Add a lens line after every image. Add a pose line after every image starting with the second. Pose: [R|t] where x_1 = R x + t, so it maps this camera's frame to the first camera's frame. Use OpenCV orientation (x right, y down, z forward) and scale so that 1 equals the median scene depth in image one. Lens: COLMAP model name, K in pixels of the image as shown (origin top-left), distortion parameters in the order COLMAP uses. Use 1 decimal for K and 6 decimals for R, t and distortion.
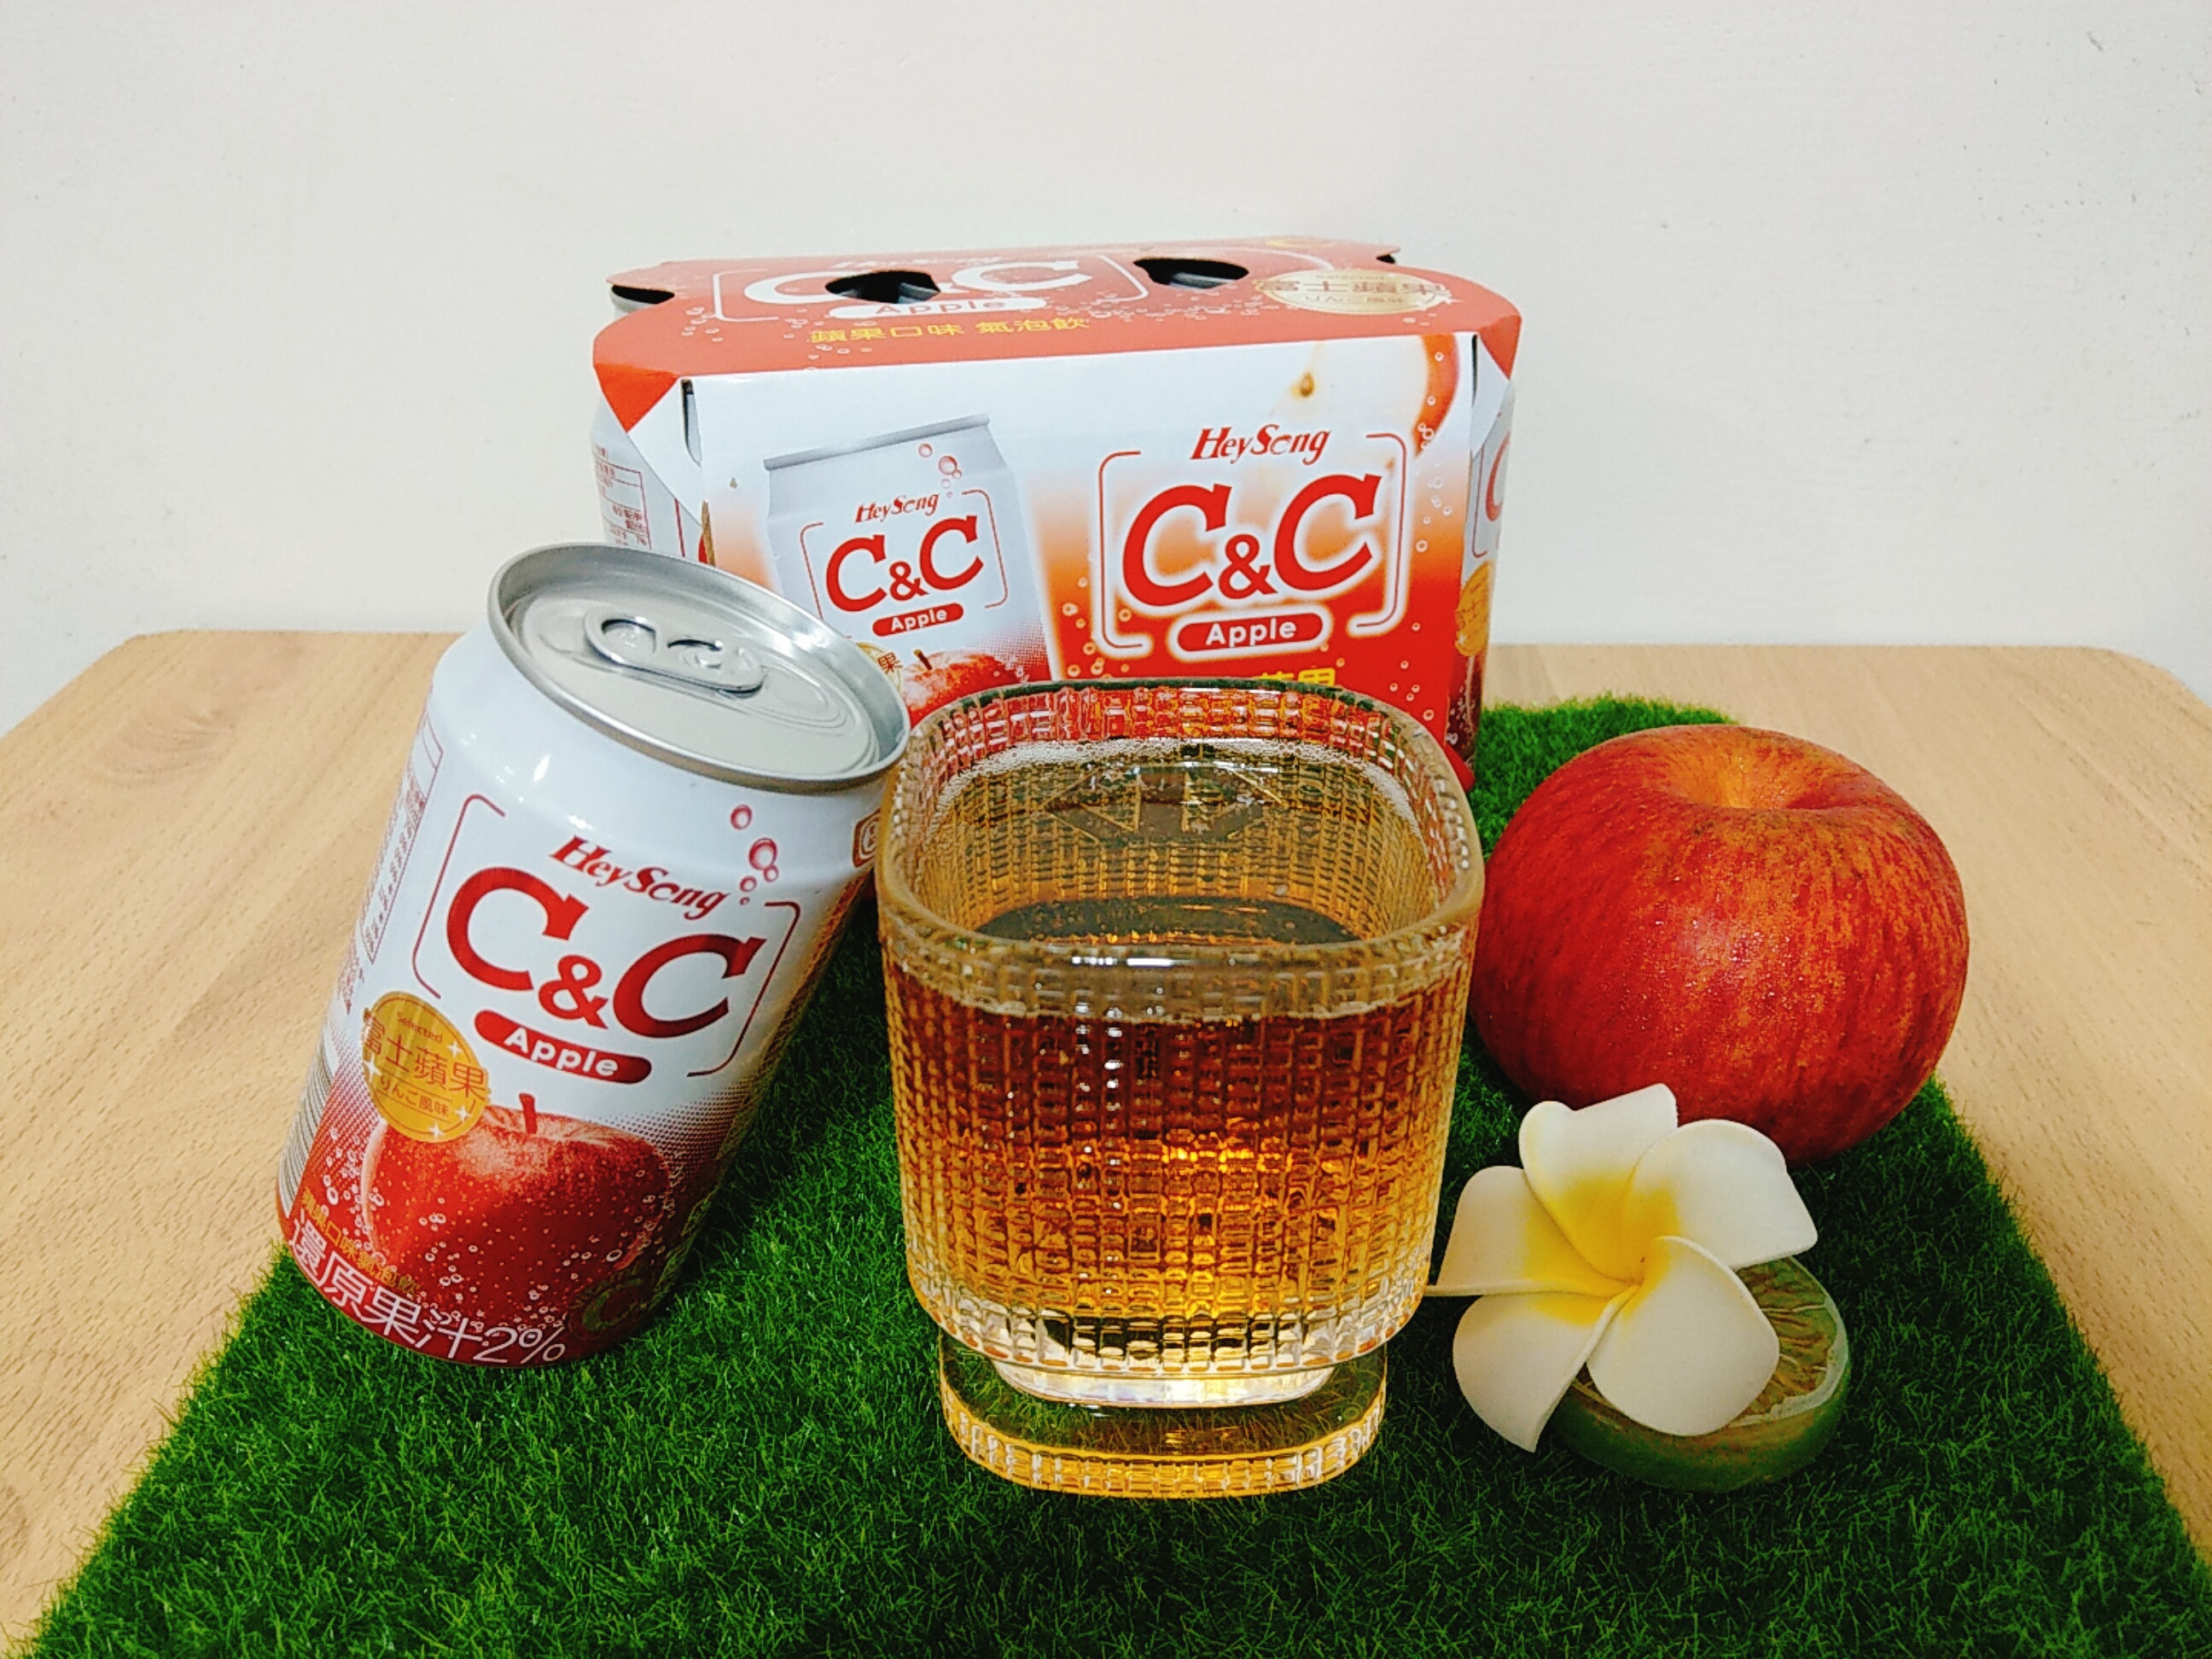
lens RADIAL K [[1595.7, 0, 1094.4], [0, 1595.7, 859.7], [0, 0, 1]] dist [0.050294, -0.106179]
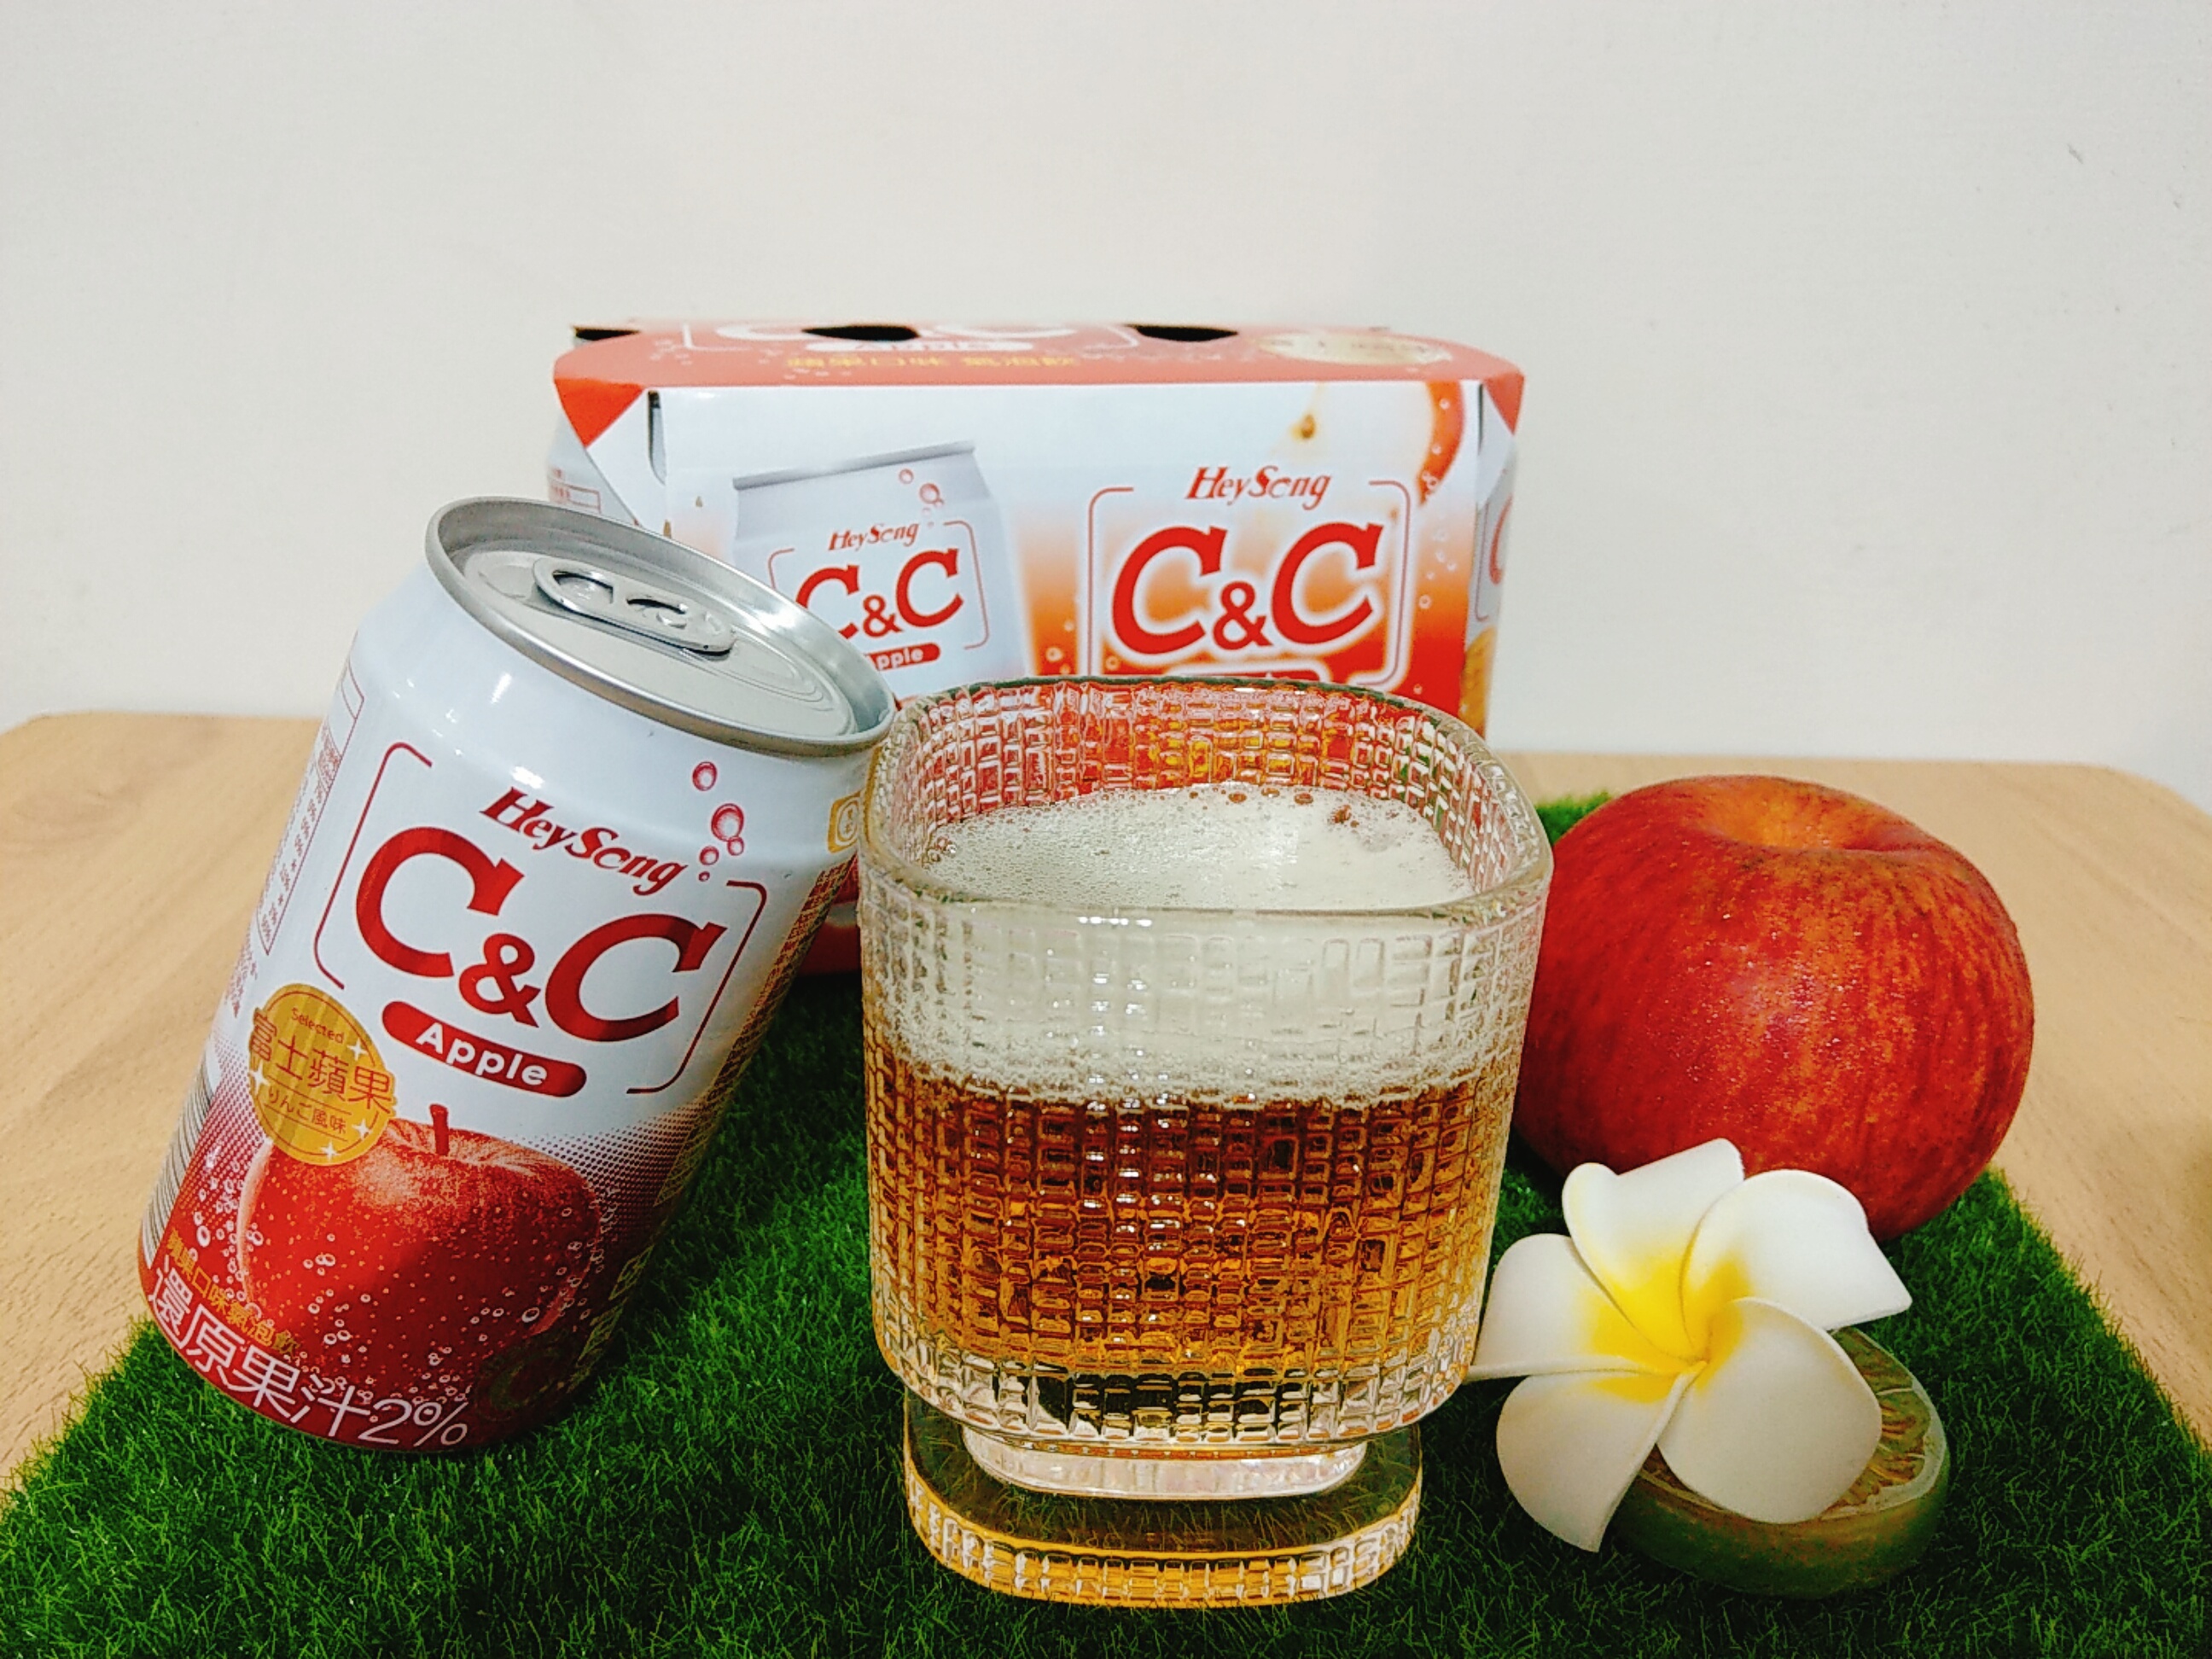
lens RADIAL K [[1656.3, 0, 1106.0], [0, 1656.3, 829.5], [0, 0, 1]] dist [0.016492, -0.038582]
pose [[0.999287, 0.018030, 0.033158, -0.027141], [-0.014479, 0.994433, -0.104371, 0.080522], [-0.034855, 0.103816, 0.993986, 0.083118]]
